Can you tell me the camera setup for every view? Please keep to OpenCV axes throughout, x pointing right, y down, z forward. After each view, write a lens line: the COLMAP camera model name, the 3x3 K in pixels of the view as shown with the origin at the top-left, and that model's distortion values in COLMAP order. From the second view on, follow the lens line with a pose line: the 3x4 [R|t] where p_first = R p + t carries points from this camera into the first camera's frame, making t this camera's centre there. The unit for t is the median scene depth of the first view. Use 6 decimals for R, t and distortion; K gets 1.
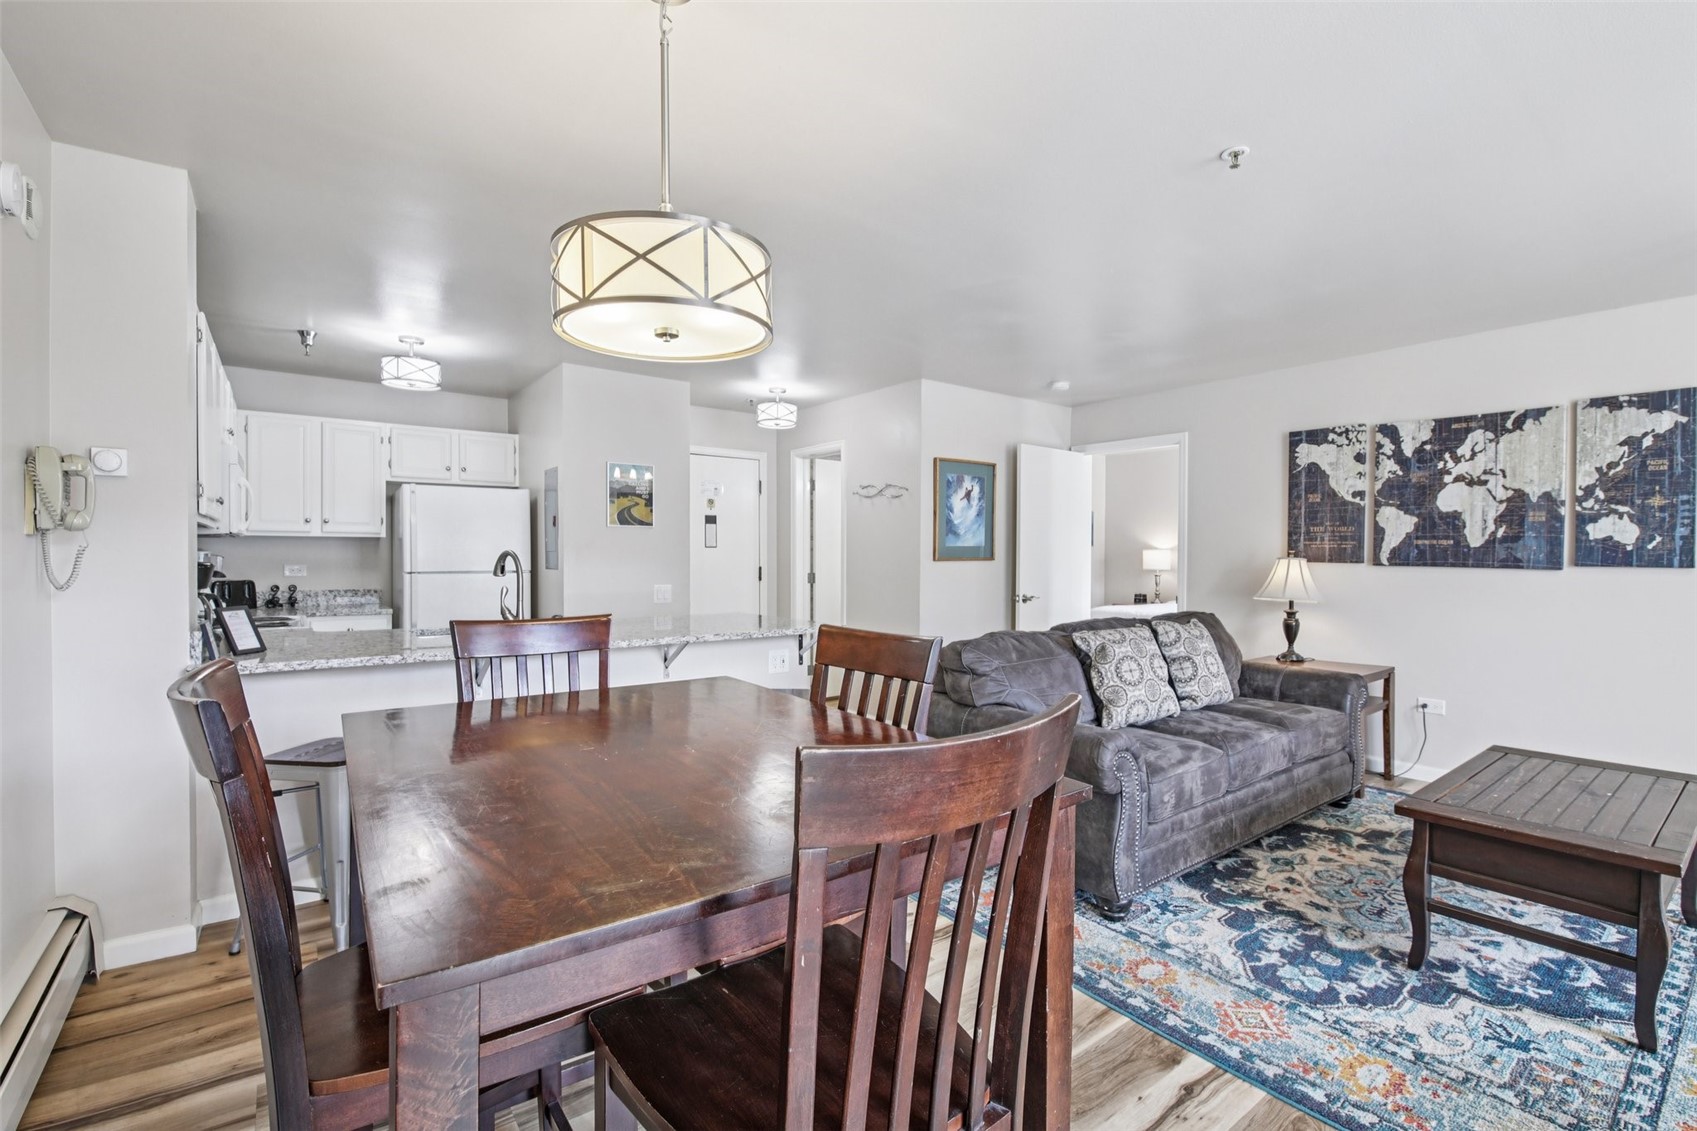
lens RADIAL K [[743.4, 0, 848.1], [0, 743.4, 558.8], [0, 0, 1]] dist [-0.010553, -0.003993]
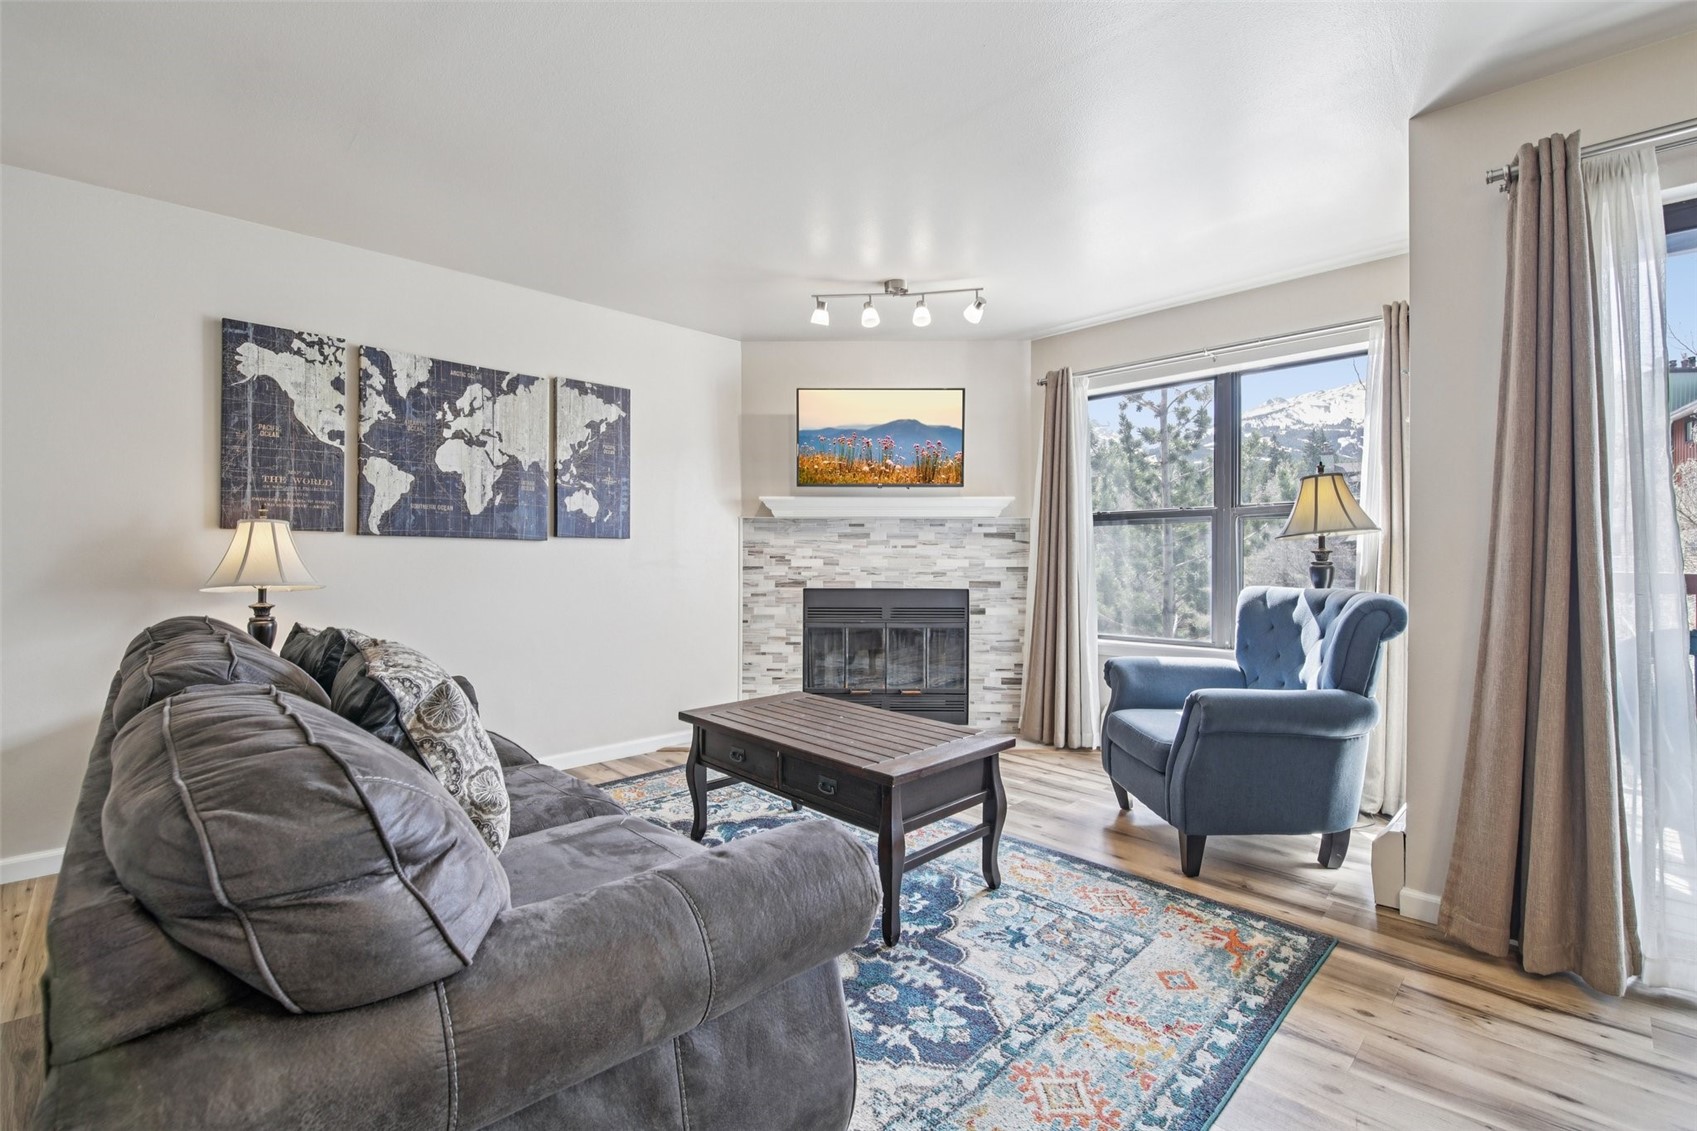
lens RADIAL K [[743.4, 0, 838.6], [0, 743.4, 562.2], [0, 0, 1]] dist [-0.010553, -0.003993]
pose [[-0.120790, -0.011081, 0.992616, -0.088798], [0.003689, 0.999926, 0.011612, 0.031824], [-0.992671, 0.005064, -0.120740, 0.660447]]
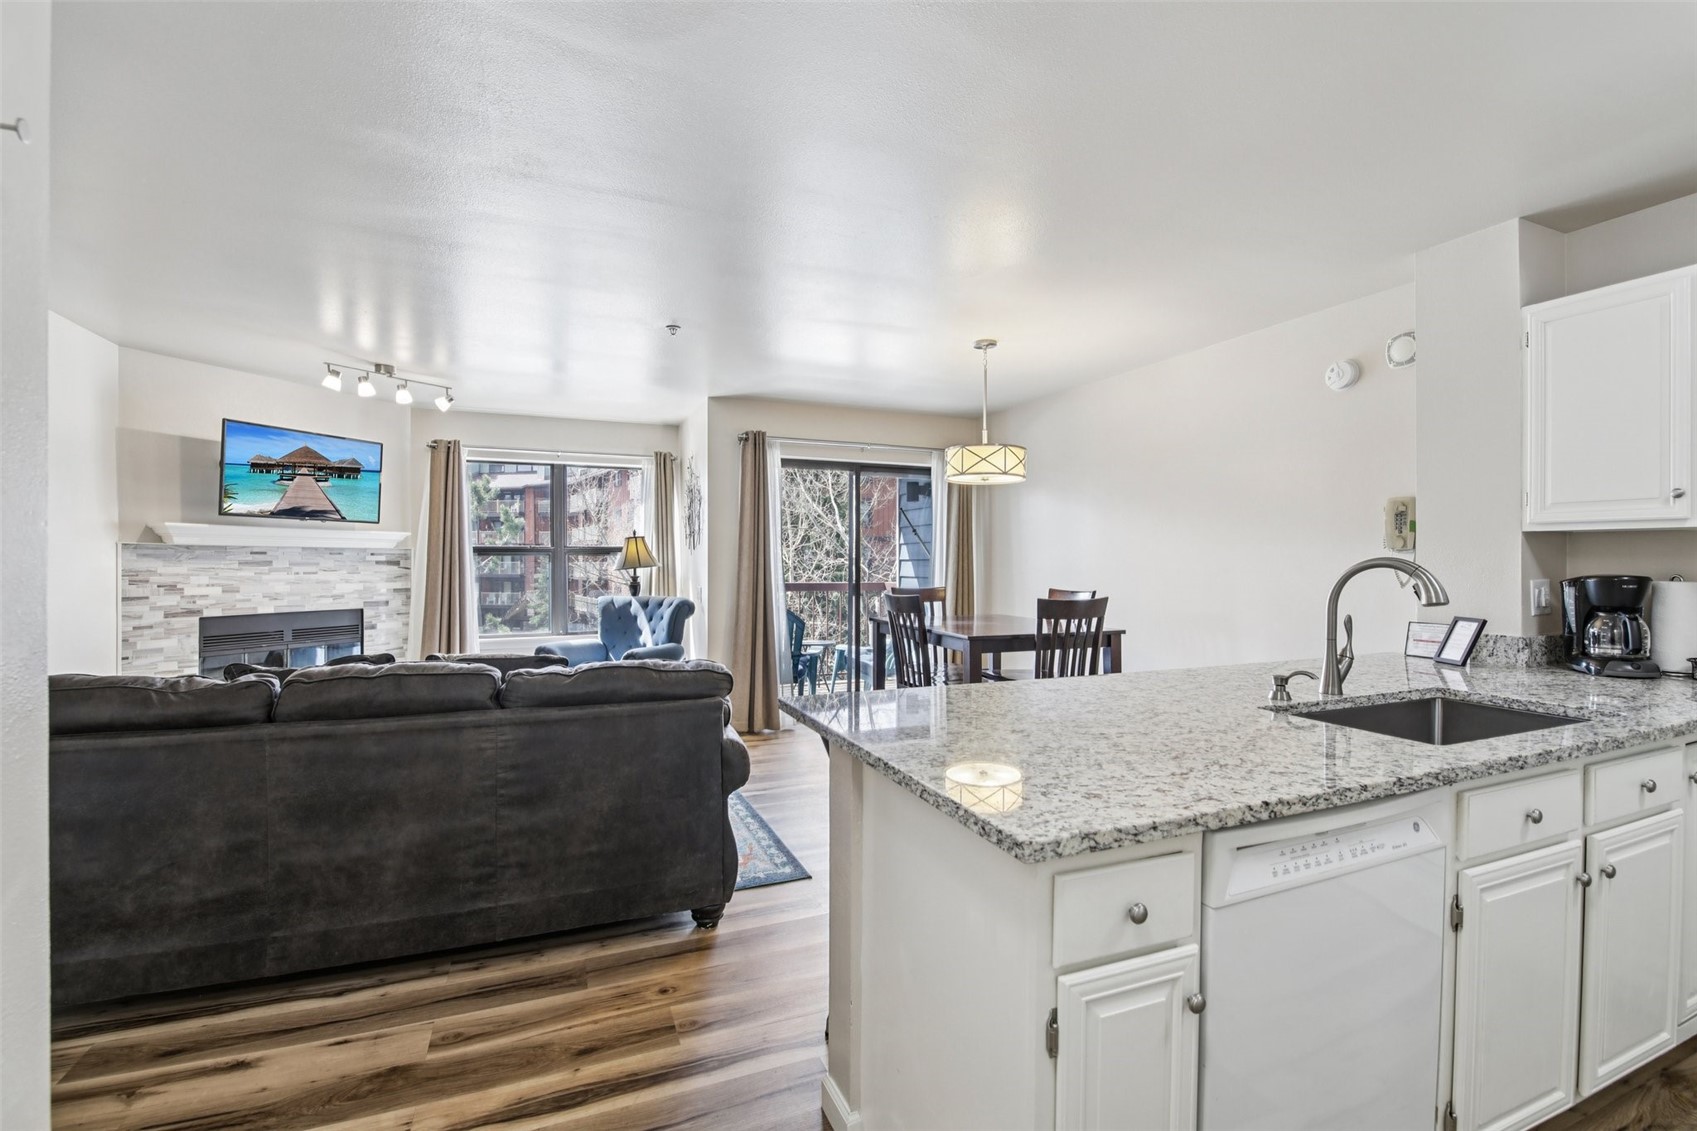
lens RADIAL K [[743.4, 0, 840.8], [0, 743.4, 562.4], [0, 0, 1]] dist [-0.010553, -0.003993]
pose [[-0.962967, -0.004674, 0.269577, -0.172950], [-0.002940, 0.999972, 0.006836, -0.008533], [-0.269602, 0.005790, -0.962955, 1.393006]]
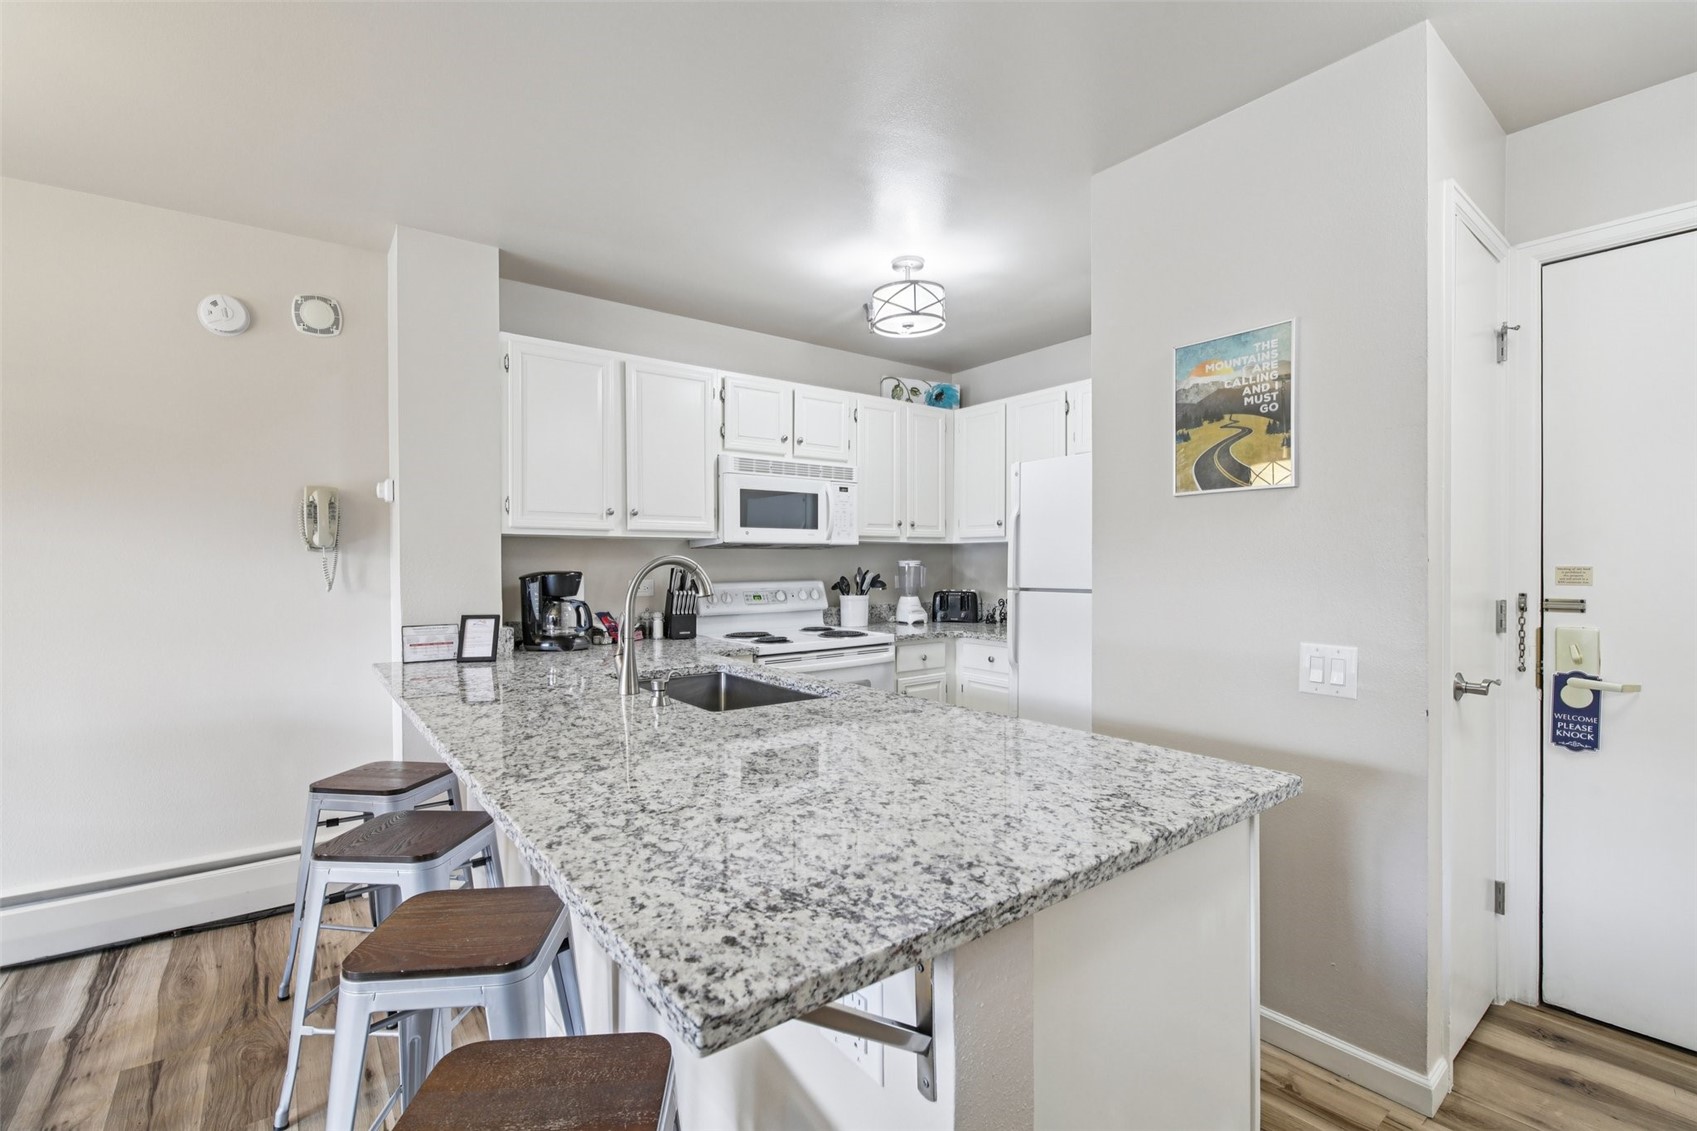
lens RADIAL K [[743.4, 0, 842.3], [0, 743.4, 573.1], [0, 0, 1]] dist [-0.010553, -0.003993]
pose [[-0.009575, 0.007642, -0.999925, 0.136199], [-0.002918, 0.999966, 0.007670, -0.001384], [0.999950, 0.002991, -0.009553, 0.962286]]
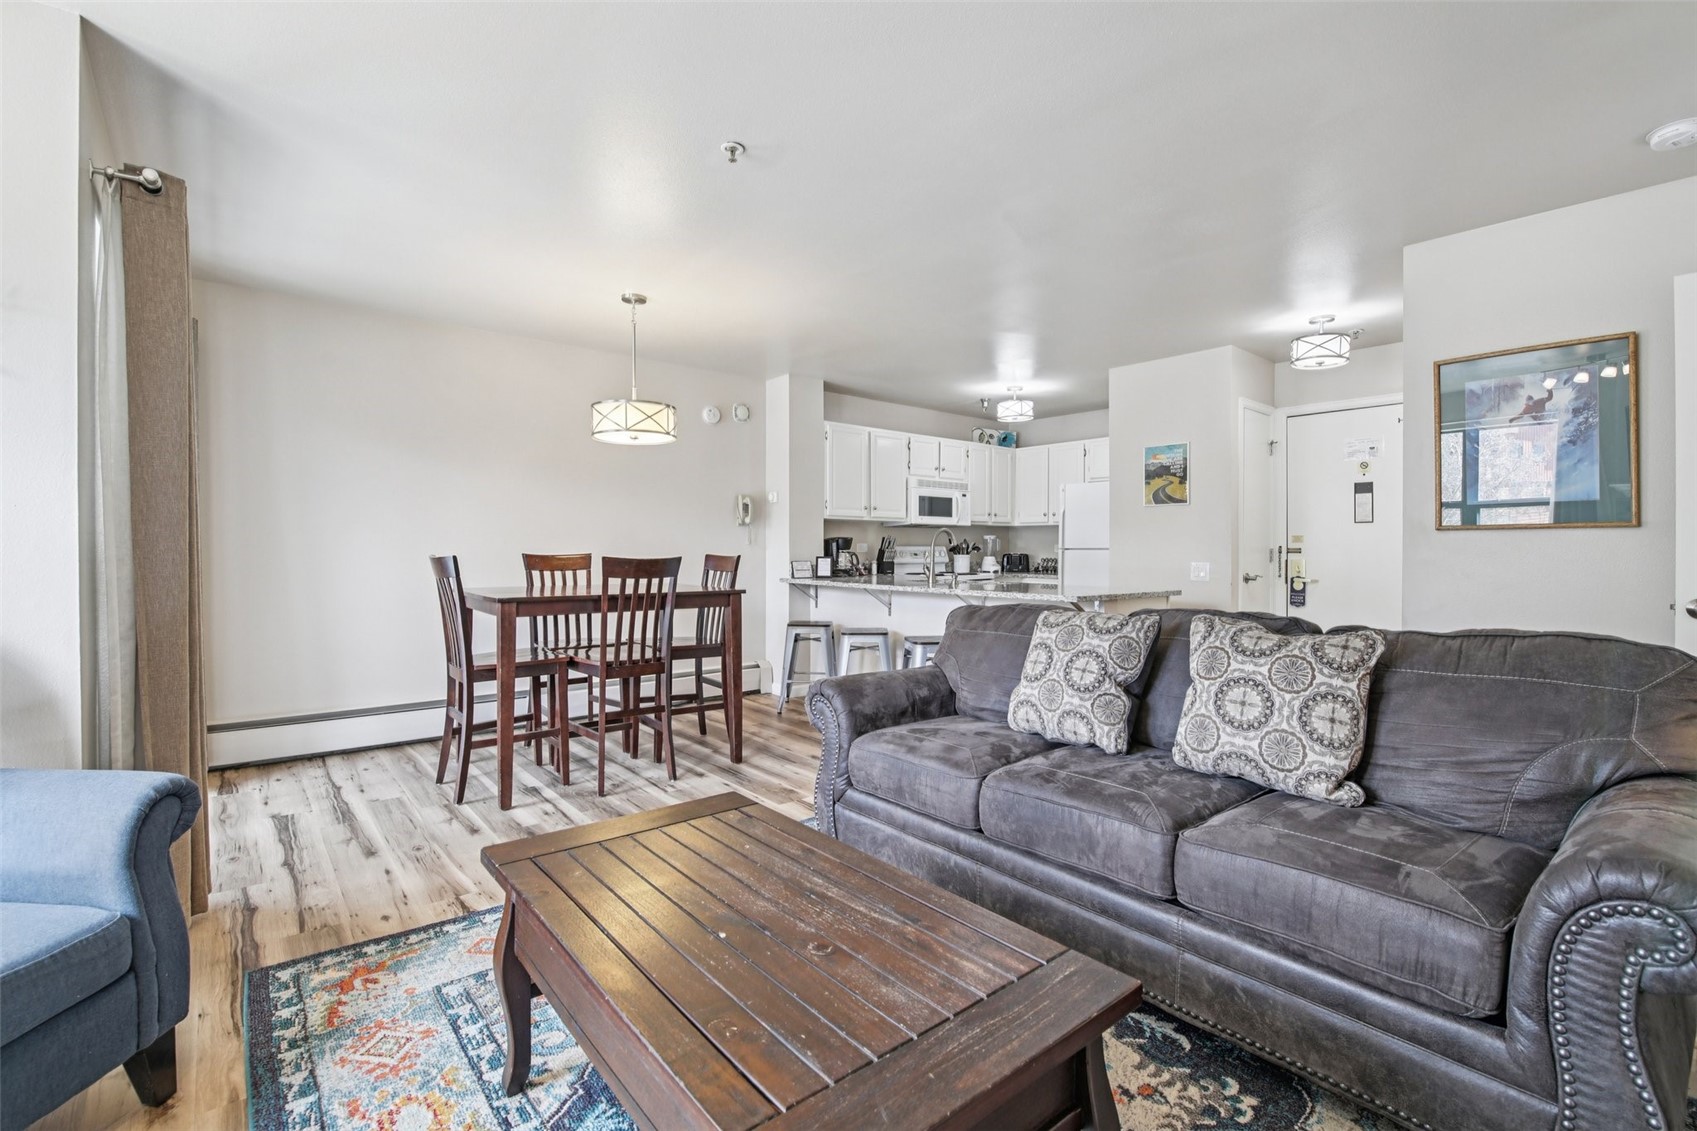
lens RADIAL K [[743.4, 0, 838.2], [0, 743.4, 554.1], [0, 0, 1]] dist [-0.010553, -0.003993]
pose [[0.039248, 0.002462, -0.999226, 0.888033], [-0.009783, 0.999950, 0.002079, 0.034029], [0.999182, 0.009694, 0.039270, 0.605846]]
